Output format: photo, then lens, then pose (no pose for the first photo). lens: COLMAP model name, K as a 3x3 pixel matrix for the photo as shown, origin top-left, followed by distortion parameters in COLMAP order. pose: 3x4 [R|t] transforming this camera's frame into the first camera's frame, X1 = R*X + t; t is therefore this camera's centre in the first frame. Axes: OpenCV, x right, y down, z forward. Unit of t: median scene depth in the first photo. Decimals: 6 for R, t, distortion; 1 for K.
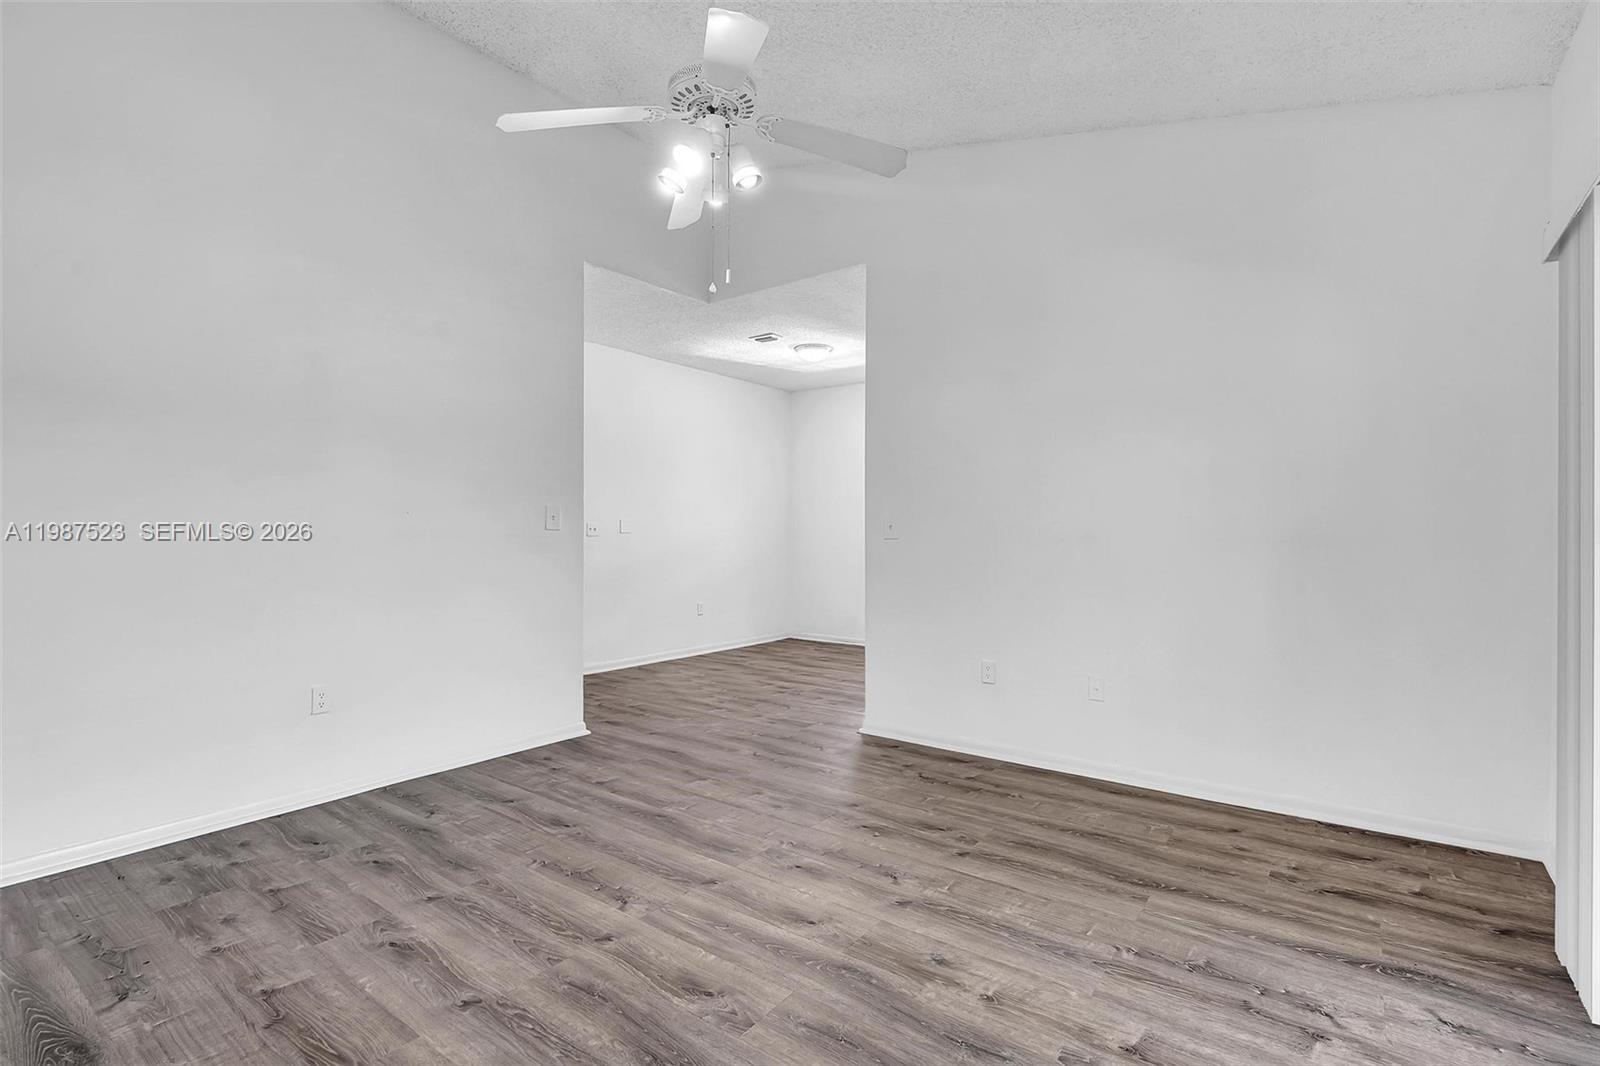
lens RADIAL K [[744.8, 0, 811.4], [0, 744.8, 530.6], [0, 0, 1]] dist [-0.005197, 0.003097]
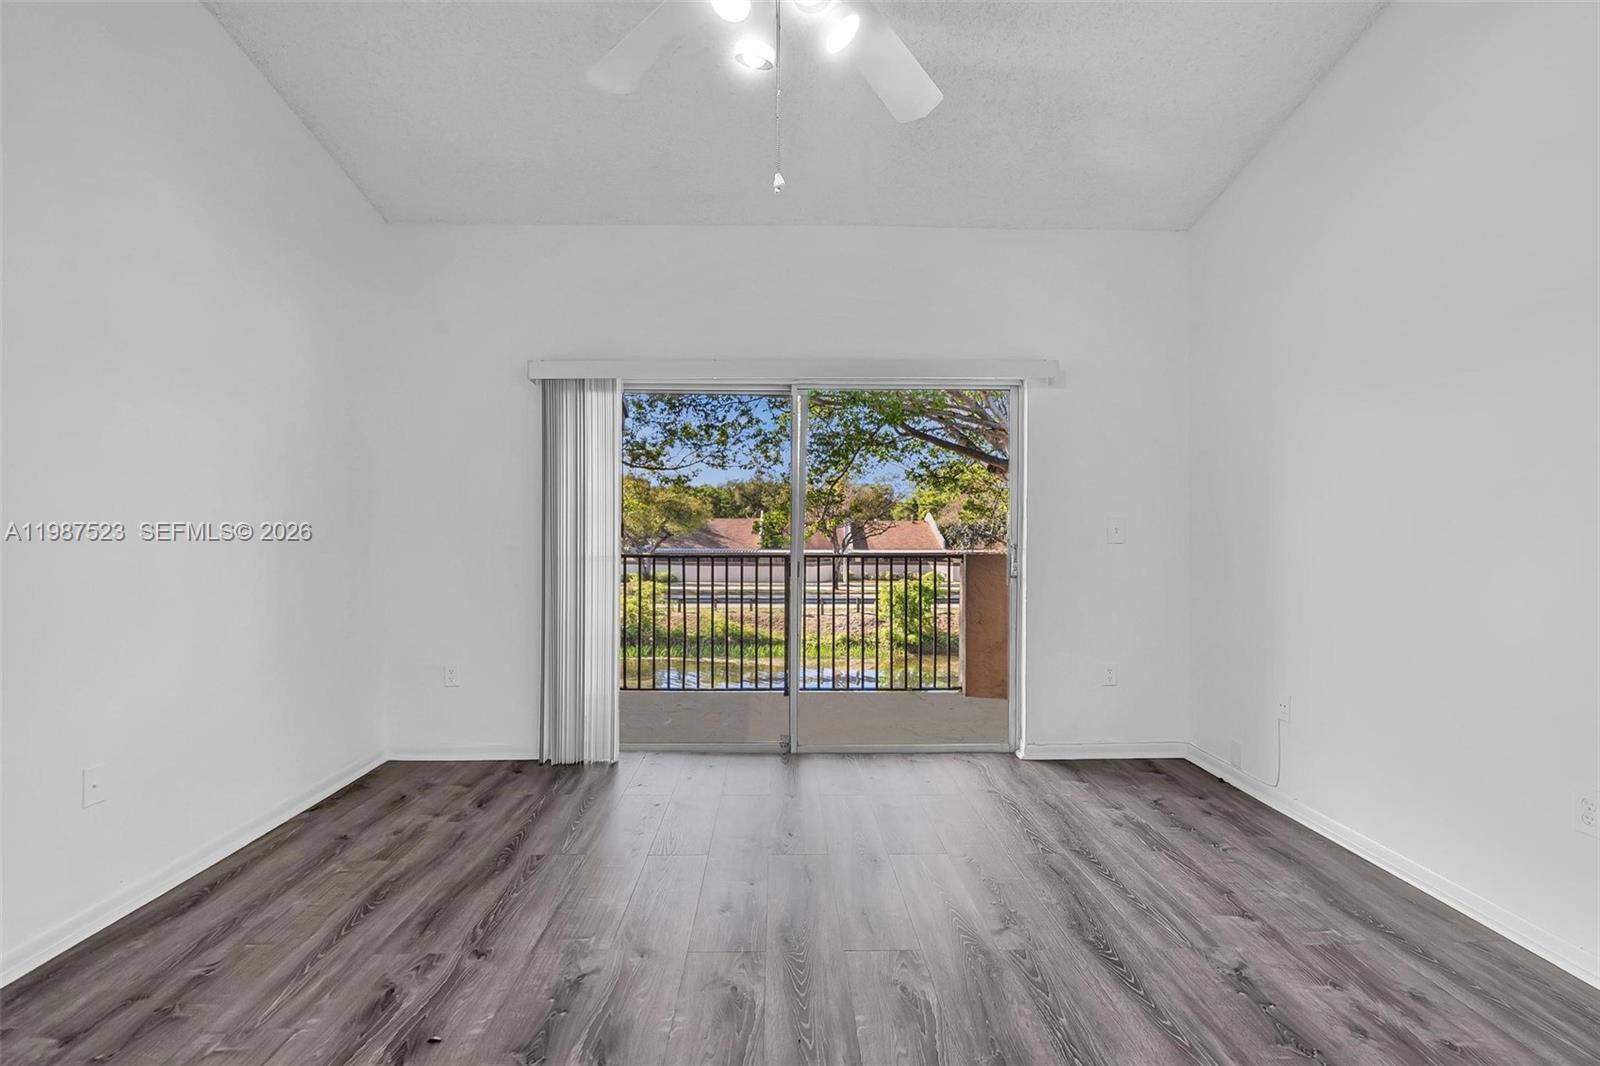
lens RADIAL K [[744.8, 0, 787.5], [0, 744.8, 524.3], [0, 0, 1]] dist [-0.005197, 0.003097]
pose [[-0.603726, 0.002475, 0.797188, -0.568640], [-0.005979, 0.999953, -0.007632, 0.001461], [-0.797170, -0.009374, -0.603683, 1.167044]]
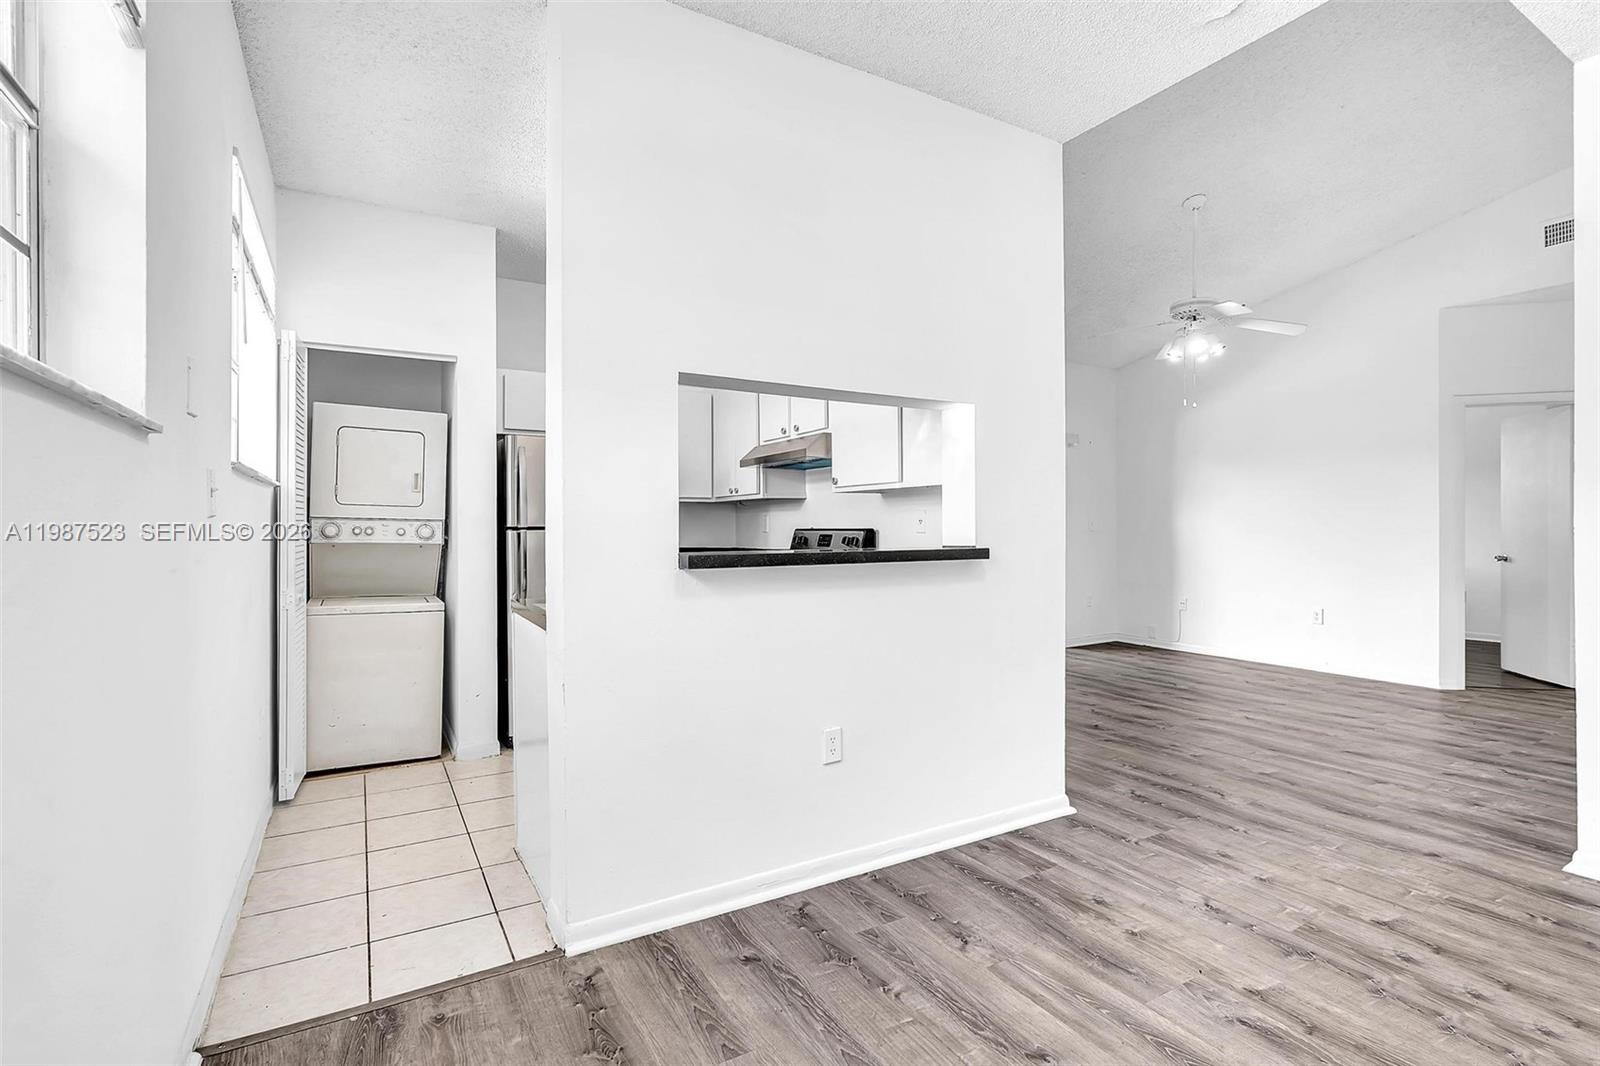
lens RADIAL K [[744.8, 0, 800.0], [0, 744.8, 533.1], [0, 0, 1]] dist [-0.005197, 0.003097]
pose [[-0.916918, -0.003318, 0.399063, 0.034990], [-0.000865, 0.999980, 0.006325, 0.005218], [-0.399076, 0.005454, -0.916902, 2.718909]]
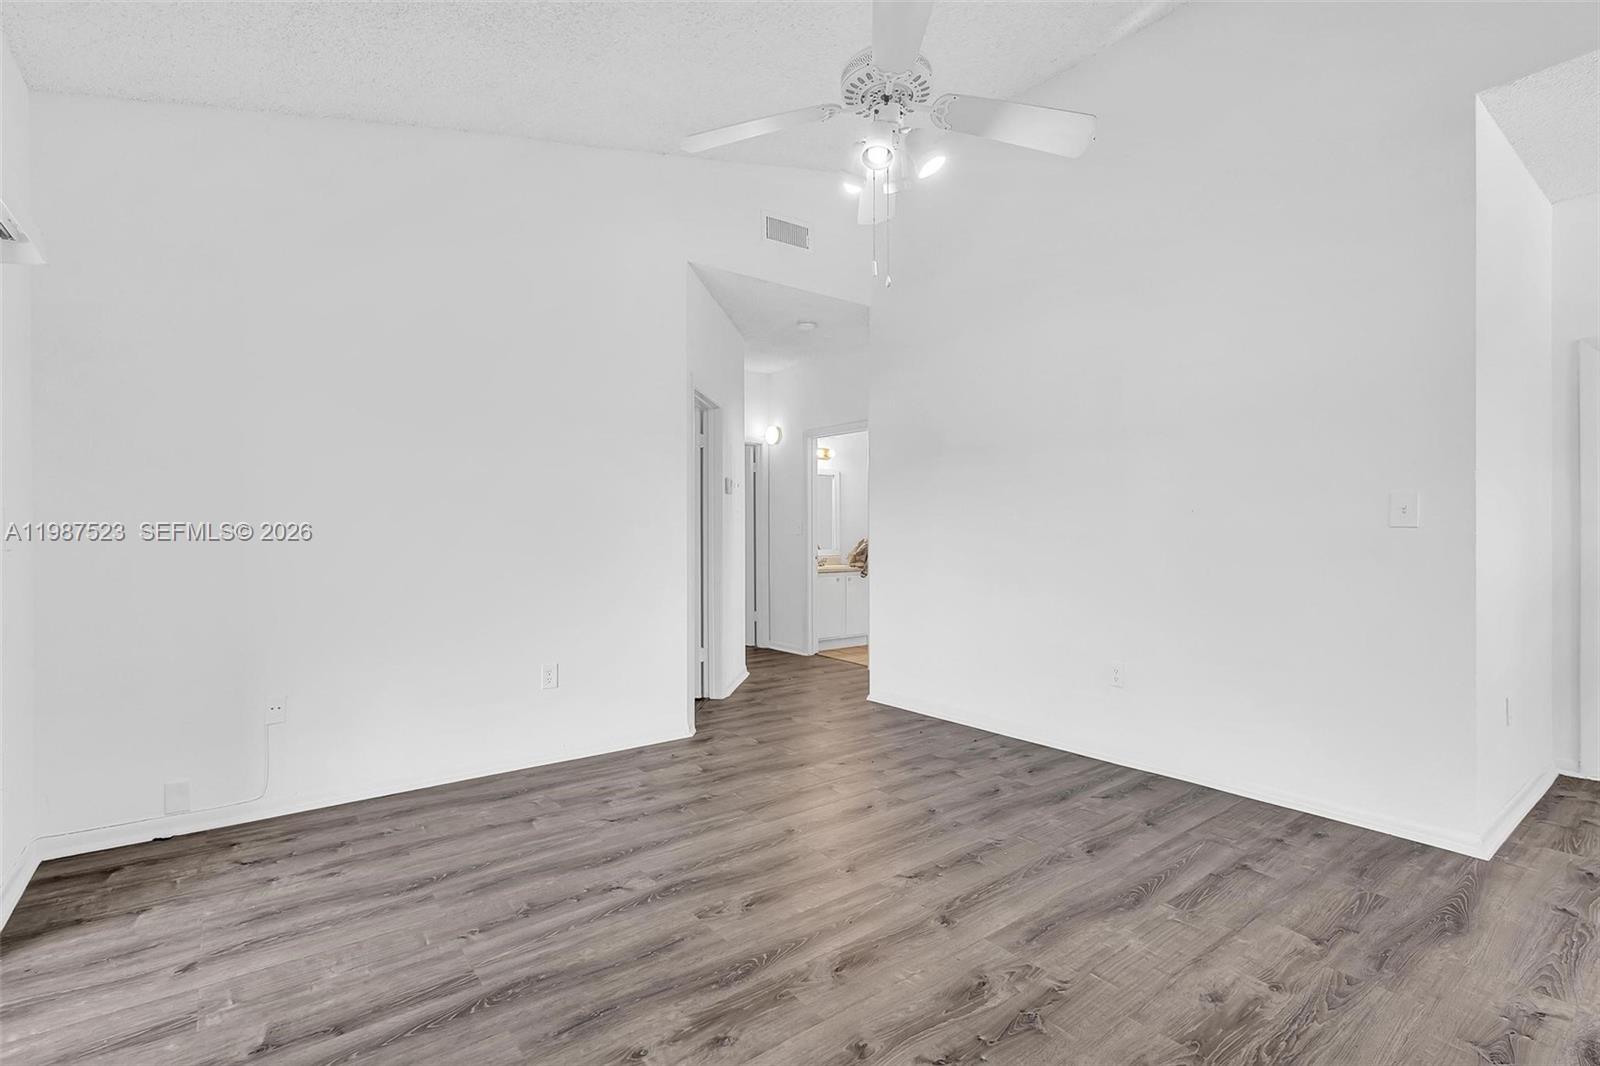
lens RADIAL K [[744.8, 0, 790.4], [0, 744.8, 530.8], [0, 0, 1]] dist [-0.005197, 0.003097]
pose [[-0.282809, -0.000822, -0.959176, 0.698068], [0.004109, 0.999989, -0.002068, -0.001321], [0.959167, -0.004526, -0.282803, 0.953799]]
